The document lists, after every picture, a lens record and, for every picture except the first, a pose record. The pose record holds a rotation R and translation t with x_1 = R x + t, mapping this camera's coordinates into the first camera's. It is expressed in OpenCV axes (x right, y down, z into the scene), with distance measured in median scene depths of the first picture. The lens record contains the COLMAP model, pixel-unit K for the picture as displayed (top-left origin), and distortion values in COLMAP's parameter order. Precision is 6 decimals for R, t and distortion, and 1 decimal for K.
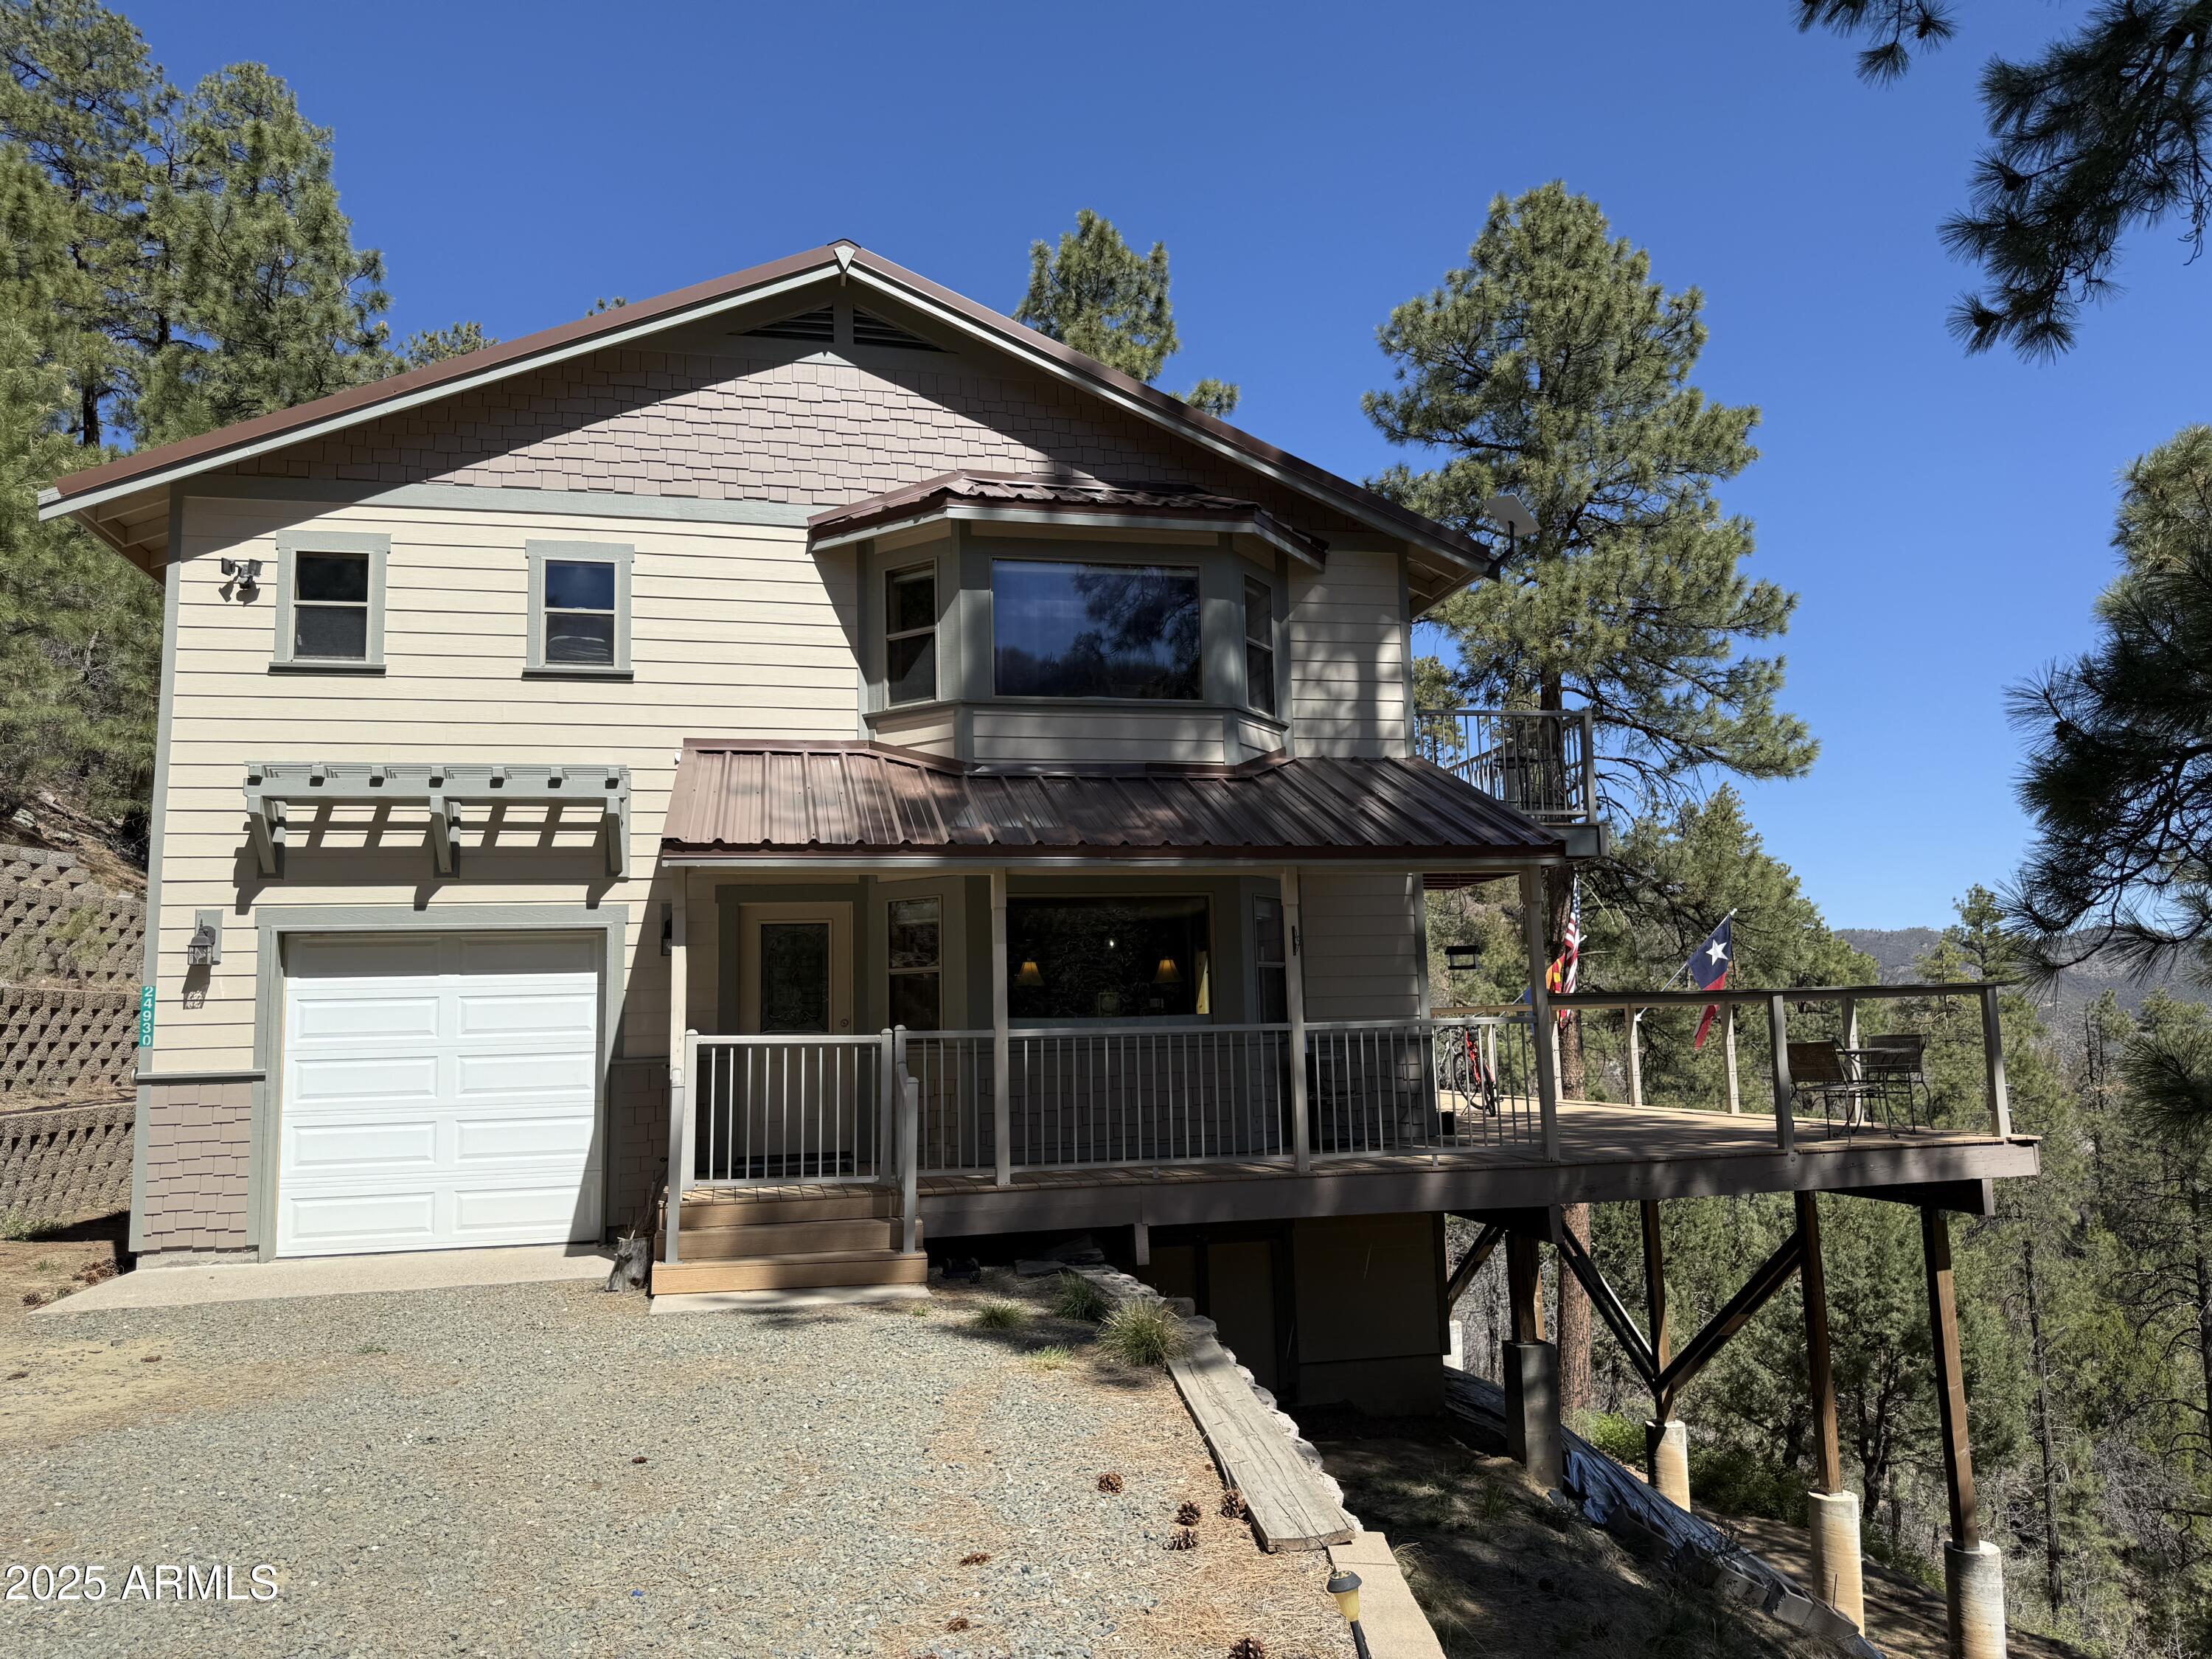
lens RADIAL K [[1580.6, 0, 1114.5], [0, 1580.6, 828.8], [0, 0, 1]] dist [0.040707, -0.046800]
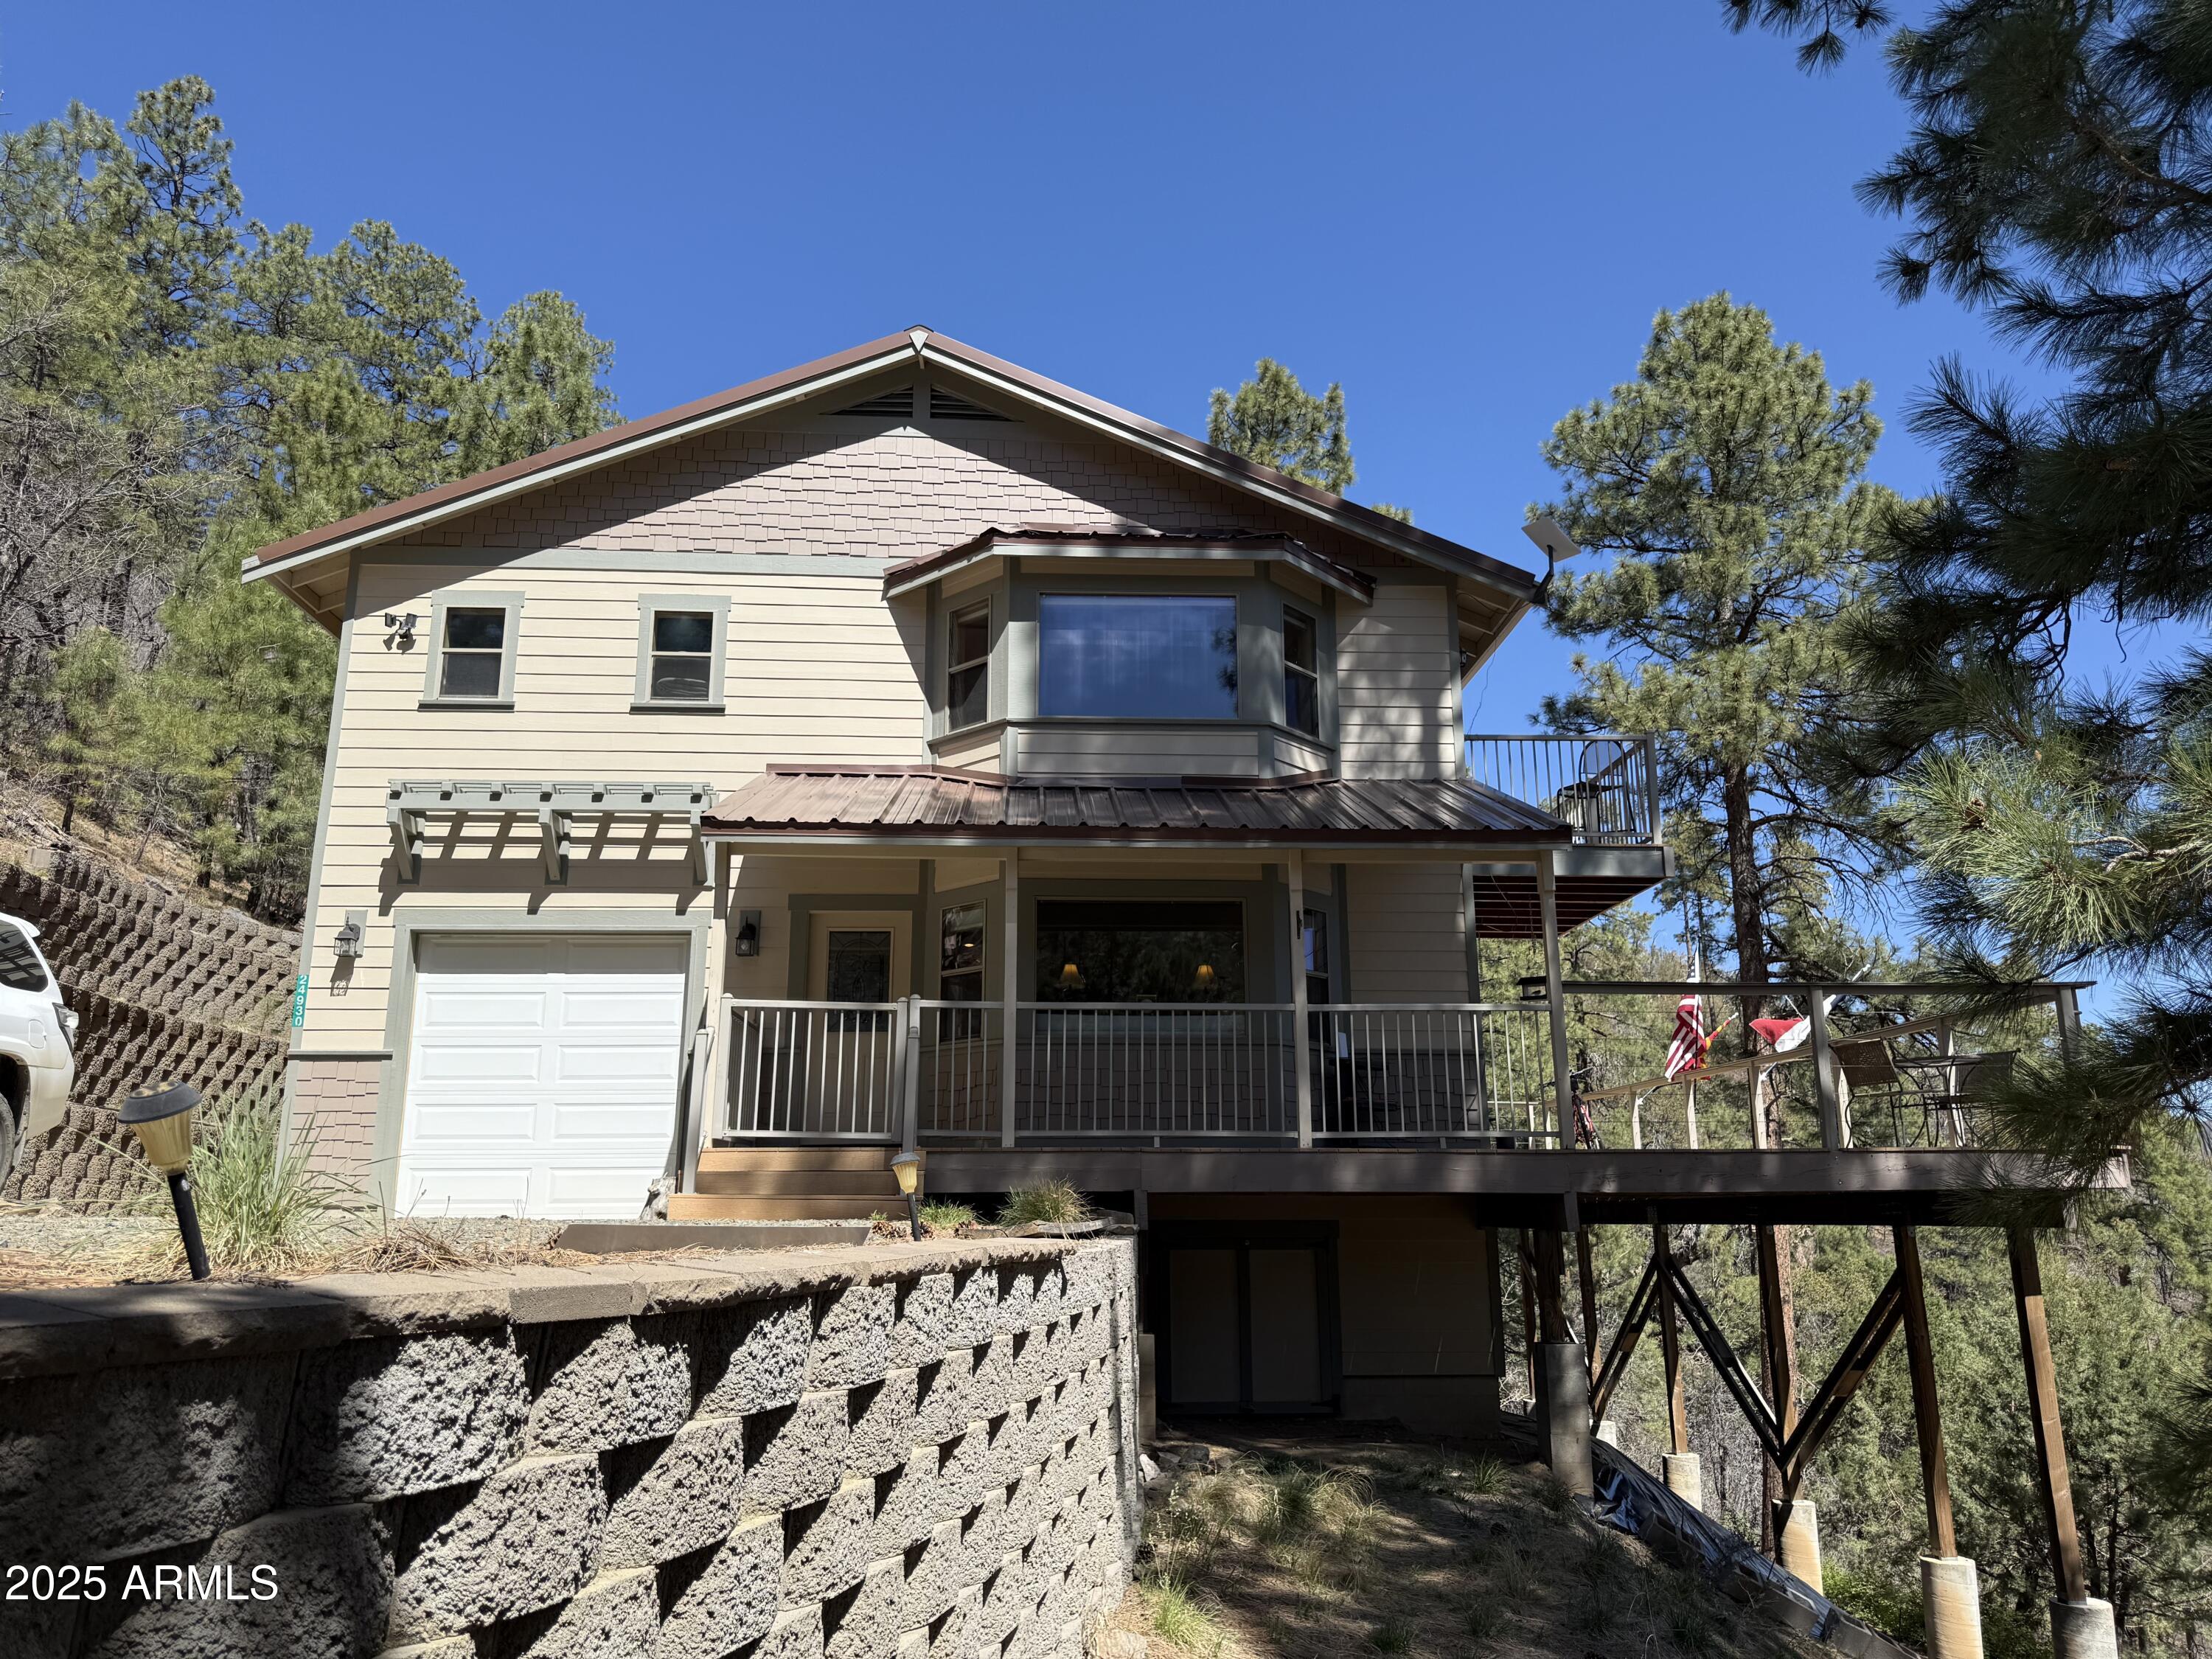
lens RADIAL K [[1580.6, 0, 1120.1], [0, 1580.6, 836.4], [0, 0, 1]] dist [0.040707, -0.046800]
pose [[0.985585, -0.017841, -0.168241, 0.151306], [-0.001103, 0.993725, -0.111843, 0.112616], [0.169180, 0.110417, 0.979381, -0.033851]]
